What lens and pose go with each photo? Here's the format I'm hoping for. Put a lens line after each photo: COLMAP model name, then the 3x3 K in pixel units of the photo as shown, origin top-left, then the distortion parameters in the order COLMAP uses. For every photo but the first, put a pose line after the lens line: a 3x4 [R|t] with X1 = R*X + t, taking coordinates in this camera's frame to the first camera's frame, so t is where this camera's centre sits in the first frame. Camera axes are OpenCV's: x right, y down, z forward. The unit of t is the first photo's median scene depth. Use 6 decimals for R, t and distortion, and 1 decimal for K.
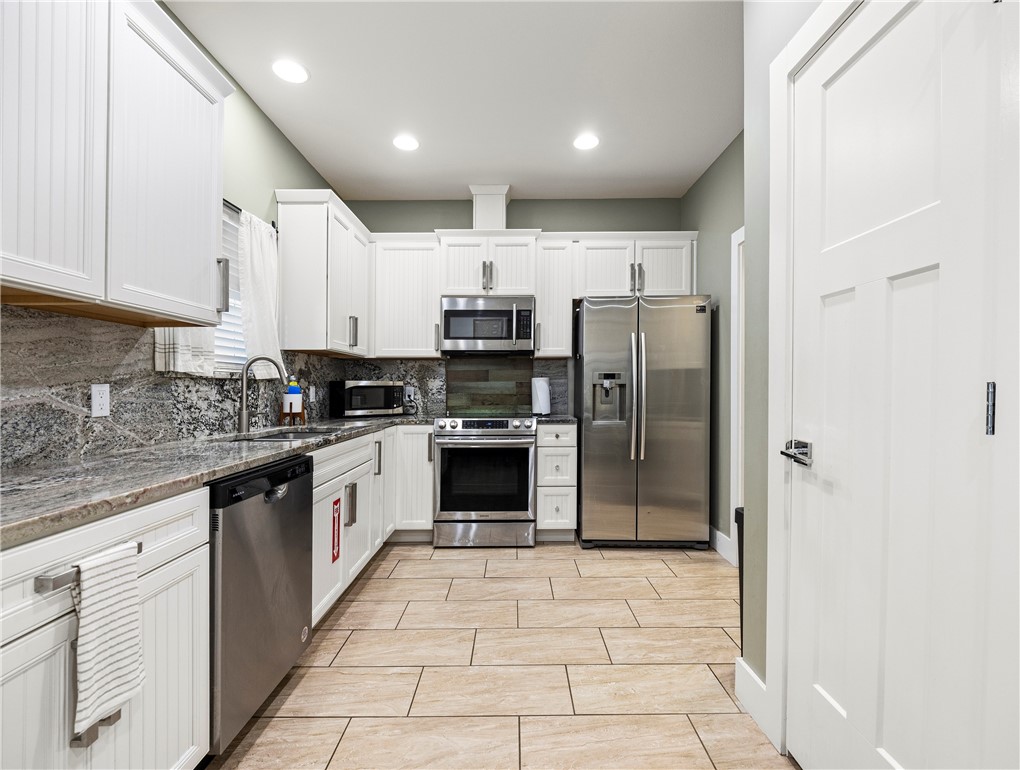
lens RADIAL K [[450.0, 0, 507.5], [0, 450.0, 391.4], [0, 0, 1]] dist [-0.013562, 0.000218]
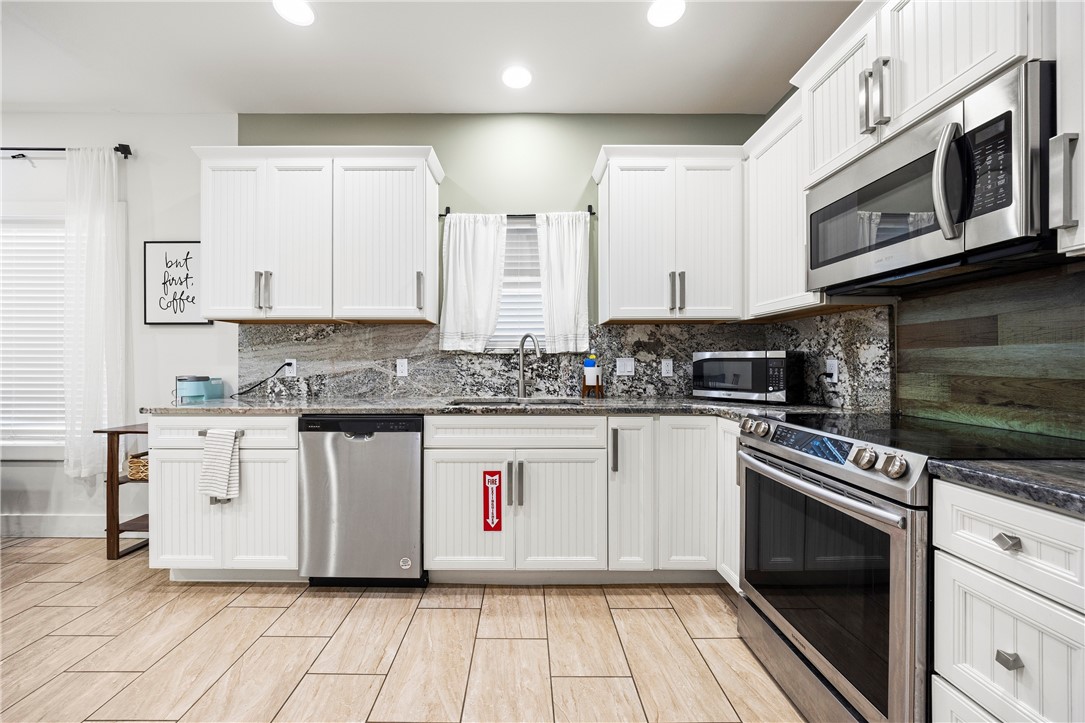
lens RADIAL K [[388.9, 0, 535.0], [0, 388.9, 358.3], [0, 0, 1]] dist [-0.001813, 0.000029]
pose [[0.025366, -0.006700, -0.999656, 0.530726], [-0.008594, 0.999939, -0.006920, -0.009090], [0.999641, 0.008767, 0.025307, 1.133615]]
